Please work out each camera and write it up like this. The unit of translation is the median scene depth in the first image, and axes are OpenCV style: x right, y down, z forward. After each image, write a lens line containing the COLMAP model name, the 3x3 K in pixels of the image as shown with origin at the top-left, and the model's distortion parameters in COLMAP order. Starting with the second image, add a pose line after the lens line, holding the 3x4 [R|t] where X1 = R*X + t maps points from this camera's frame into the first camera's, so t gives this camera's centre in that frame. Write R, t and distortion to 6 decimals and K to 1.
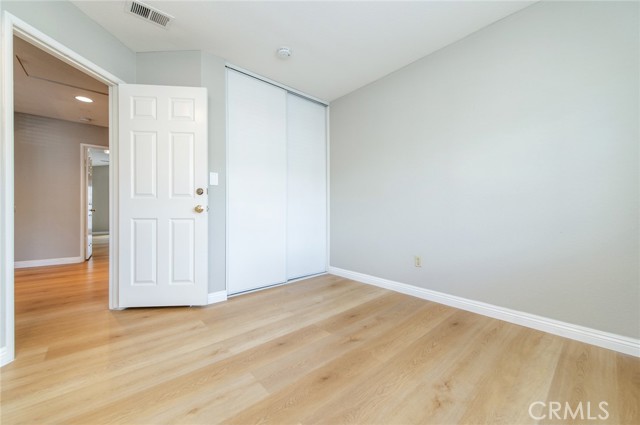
lens RADIAL K [[250.7, 0, 322.1], [0, 250.7, 210.6], [0, 0, 1]] dist [0.012432, -0.003182]
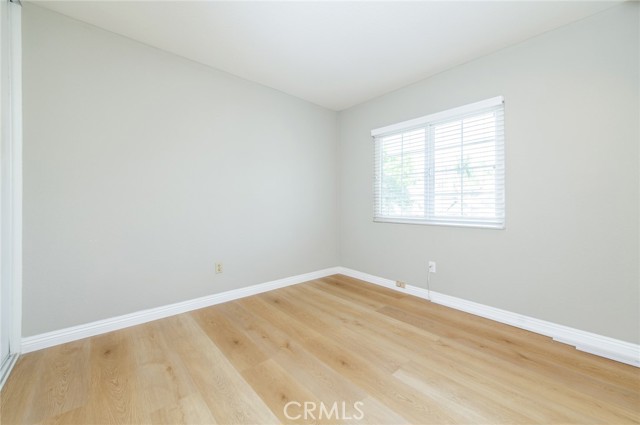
lens RADIAL K [[250.7, 0, 321.8], [0, 250.7, 210.5], [0, 0, 1]] dist [0.012432, -0.003182]
pose [[0.000948, -0.006798, 0.999976, -0.859956], [0.005563, 0.999961, 0.006792, -0.047315], [-0.999984, 0.005557, 0.000986, 0.803509]]
